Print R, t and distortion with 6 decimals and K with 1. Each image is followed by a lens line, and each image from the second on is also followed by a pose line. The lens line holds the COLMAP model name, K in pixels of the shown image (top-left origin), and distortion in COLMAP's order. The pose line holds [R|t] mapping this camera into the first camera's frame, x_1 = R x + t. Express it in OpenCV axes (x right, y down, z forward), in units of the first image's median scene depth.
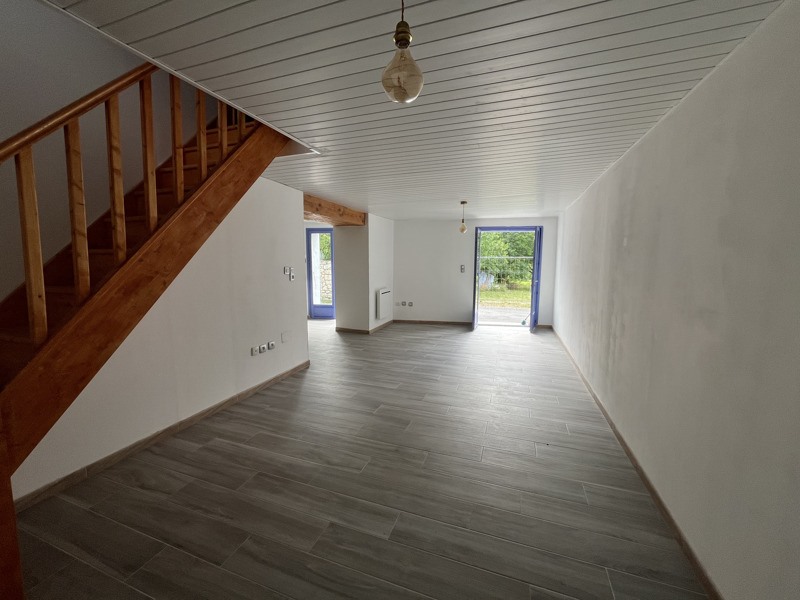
lens RADIAL K [[318.2, 0, 401.3], [0, 318.2, 301.5], [0, 0, 1]] dist [0.000156, -0.000054]
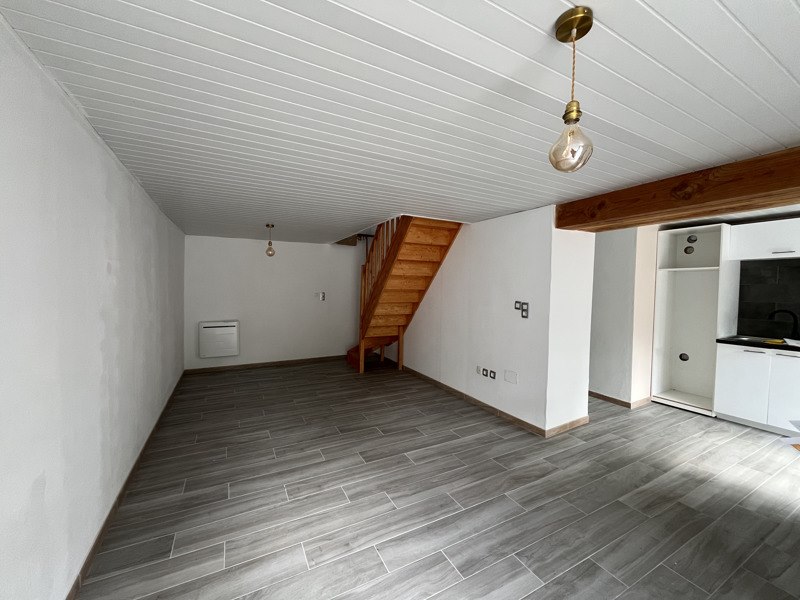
lens RADIAL K [[318.2, 0, 400.4], [0, 318.2, 299.9], [0, 0, 1]] dist [0.000156, -0.000054]
pose [[-0.674311, 0.018587, -0.738213, 0.607090], [-0.103766, 0.987379, 0.119644, -0.213539], [0.731120, 0.157279, -0.663872, 1.552859]]
